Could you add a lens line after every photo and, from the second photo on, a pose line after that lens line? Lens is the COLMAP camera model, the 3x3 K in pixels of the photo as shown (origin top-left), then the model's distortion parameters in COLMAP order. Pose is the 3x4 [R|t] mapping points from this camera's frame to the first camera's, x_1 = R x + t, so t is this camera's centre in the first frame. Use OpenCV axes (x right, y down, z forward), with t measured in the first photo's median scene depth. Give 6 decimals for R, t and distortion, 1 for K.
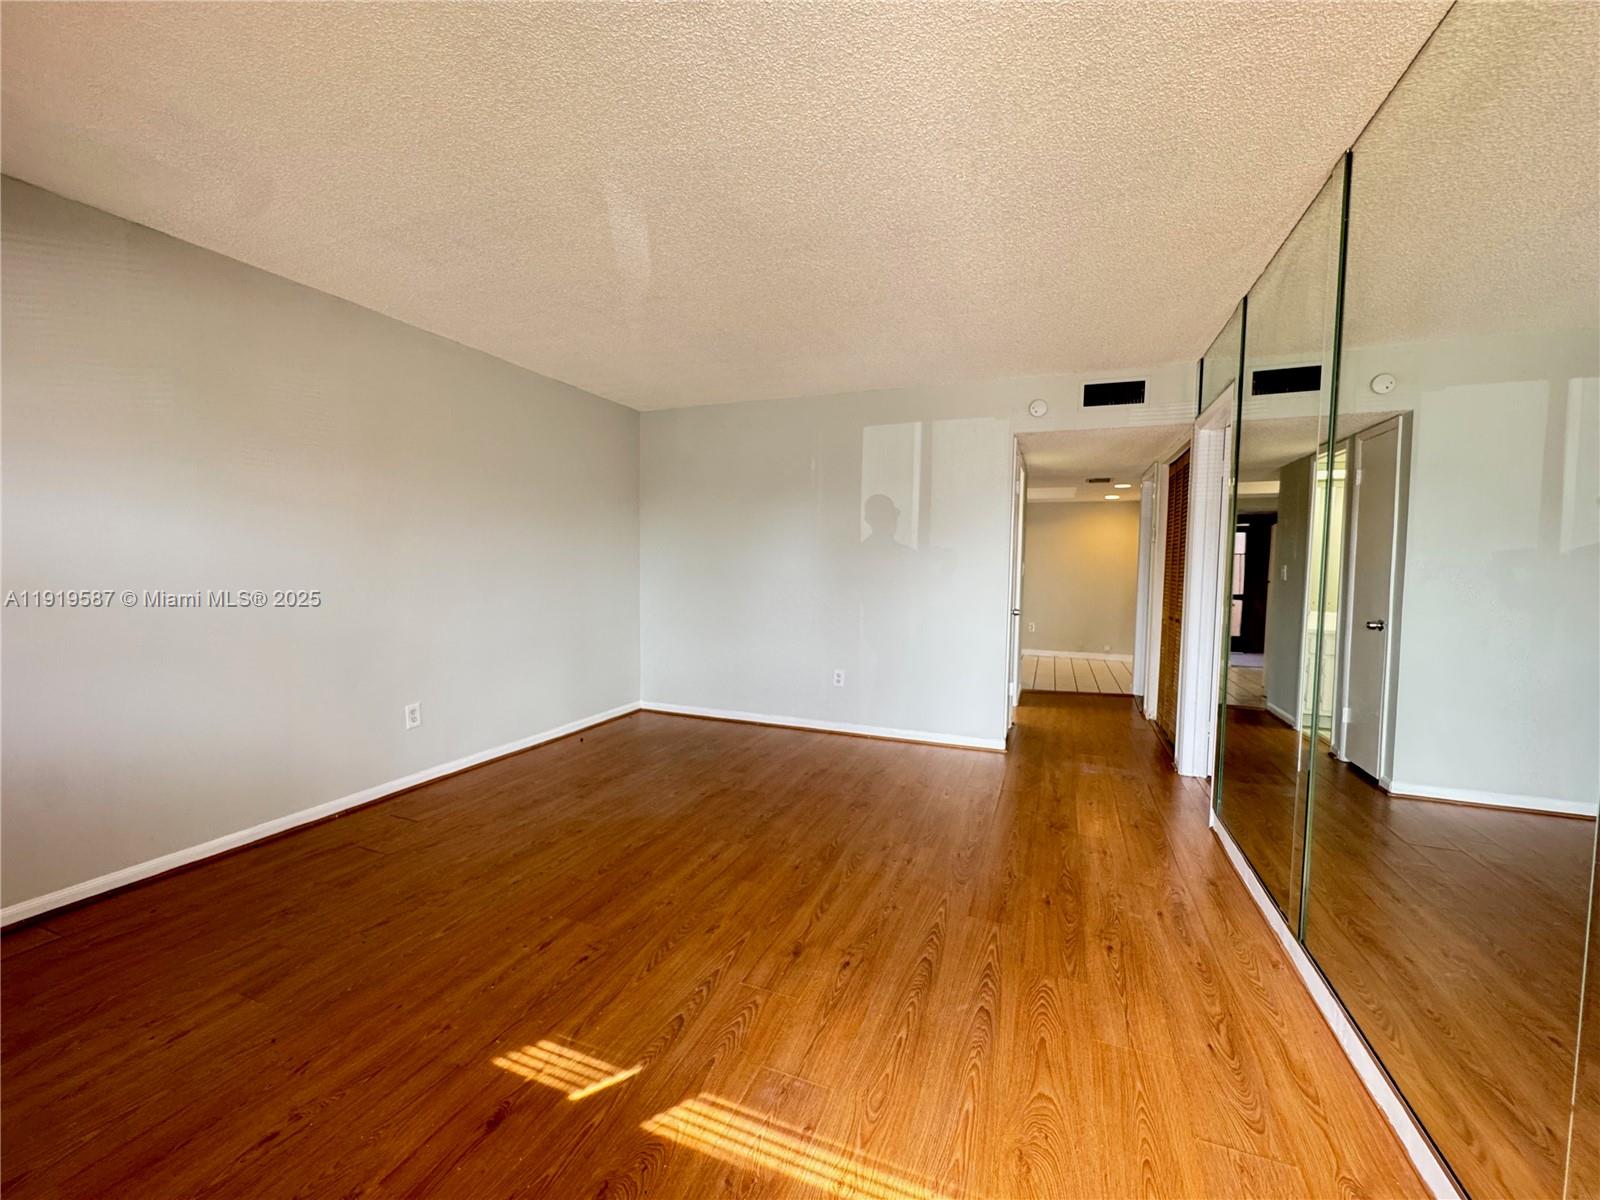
lens RADIAL K [[643.1, 0, 799.5], [0, 643.1, 597.2], [0, 0, 1]] dist [0.000845, -0.000153]
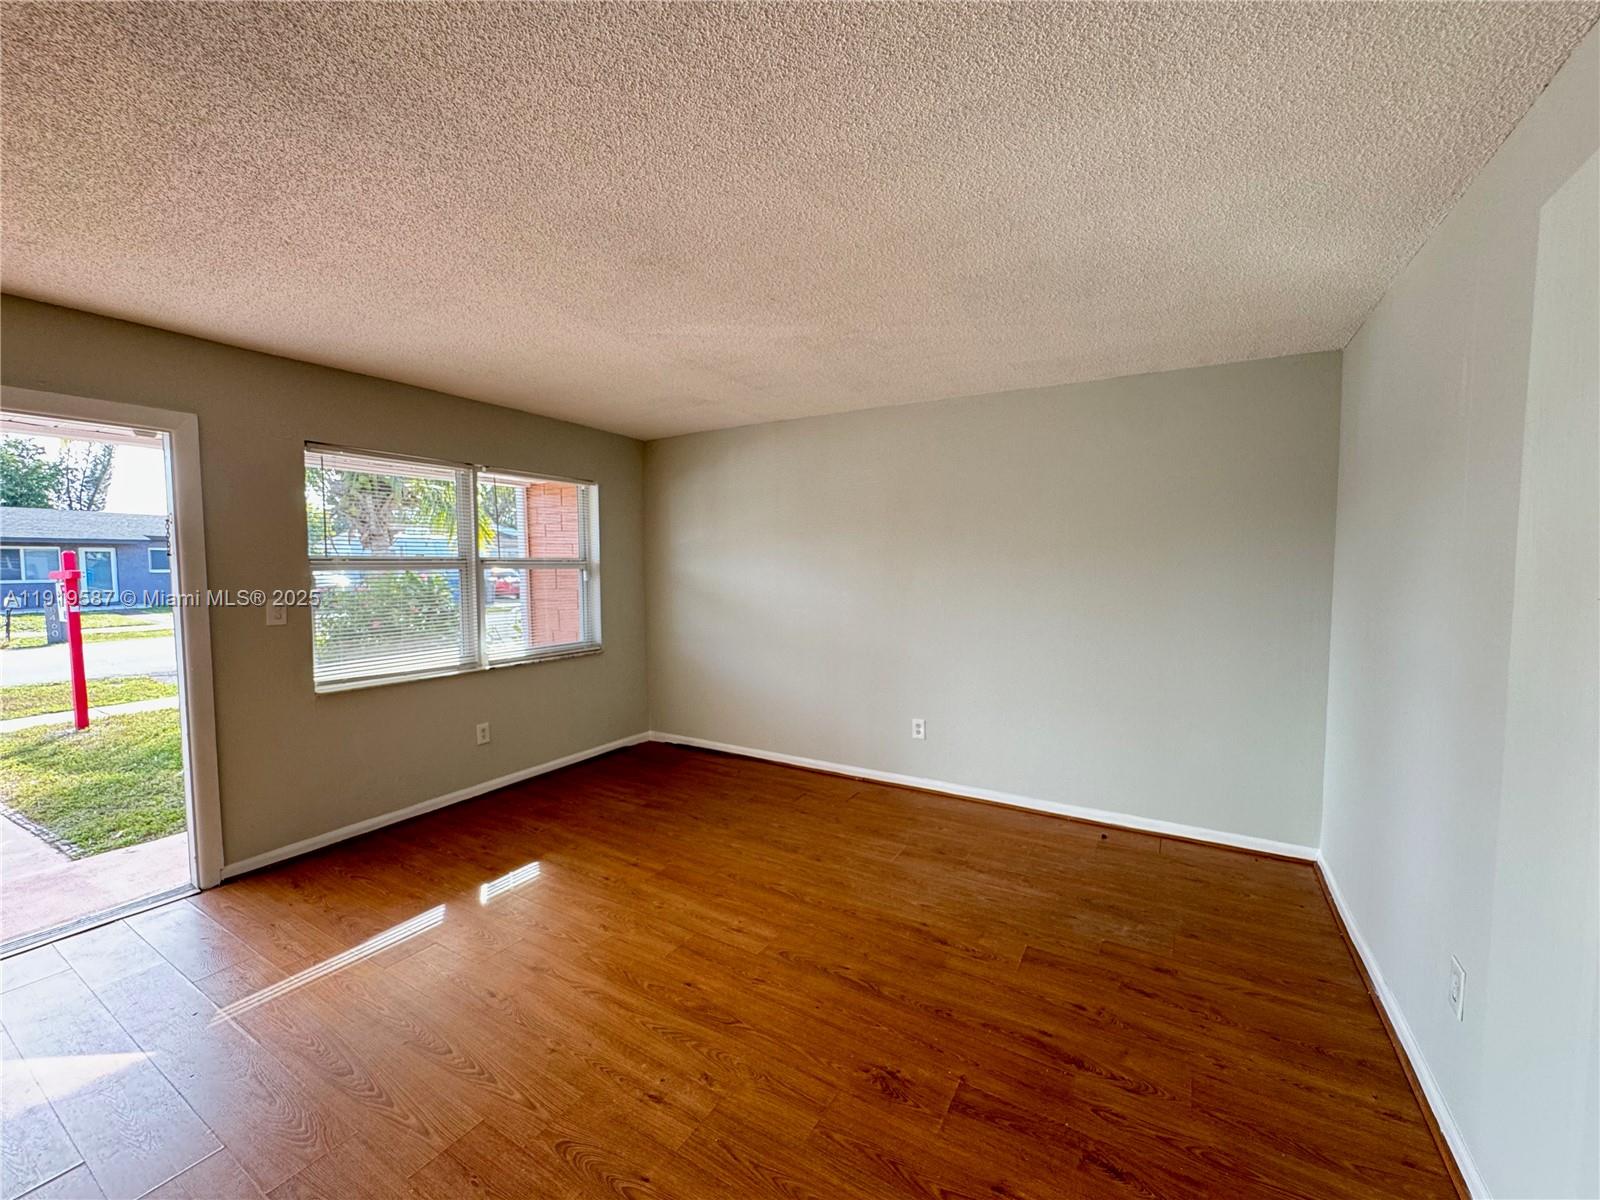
lens RADIAL K [[643.1, 0, 799.5], [0, 643.1, 604.0], [0, 0, 1]] dist [0.000845, -0.000153]
pose [[-0.157662, 0.047567, -0.986347, 0.774498], [-0.054635, 0.996889, 0.056808, -0.132841], [0.985981, 0.062846, -0.154573, 1.229531]]
